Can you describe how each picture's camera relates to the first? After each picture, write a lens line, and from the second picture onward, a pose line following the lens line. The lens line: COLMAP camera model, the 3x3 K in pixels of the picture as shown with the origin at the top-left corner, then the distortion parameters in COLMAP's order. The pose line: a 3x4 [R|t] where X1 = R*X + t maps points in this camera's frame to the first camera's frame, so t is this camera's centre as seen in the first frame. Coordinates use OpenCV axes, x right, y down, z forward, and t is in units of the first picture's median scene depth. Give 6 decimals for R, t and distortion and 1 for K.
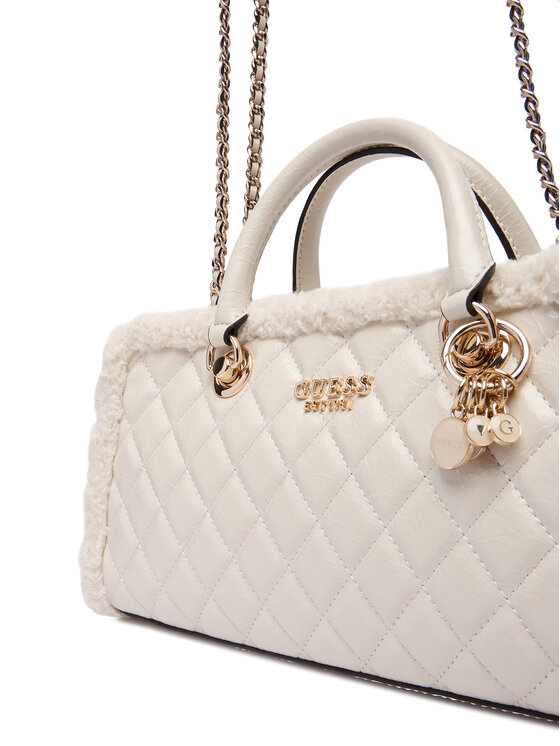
lens RADIAL K [[643.2, 0, 329.5], [0, 643.2, 372.3], [0, 0, 1]] dist [-0.013412, -0.003901]
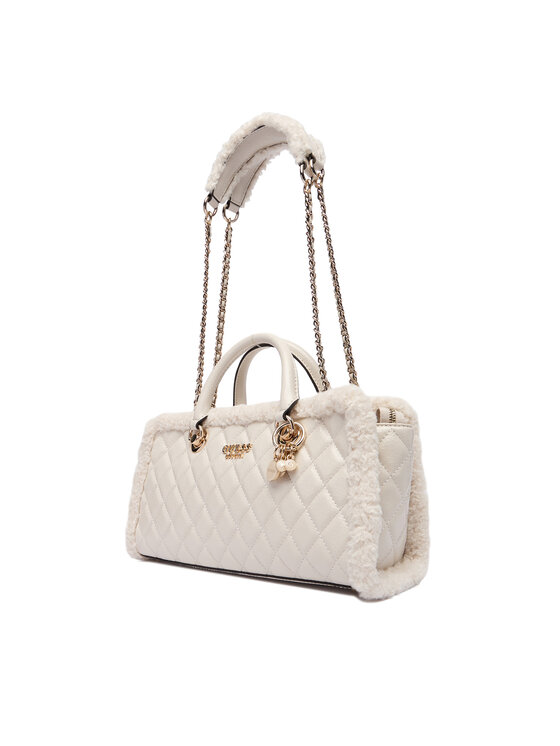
lens RADIAL K [[395.8, 0, 280.0], [0, 395.8, 373.0], [0, 0, 1]] dist [-0.000760, -0.000035]
pose [[0.999765, 0.010263, -0.019085, 0.153350], [-0.013369, 0.985266, -0.170505, -0.003177], [0.017054, 0.170720, 0.985172, -0.397992]]
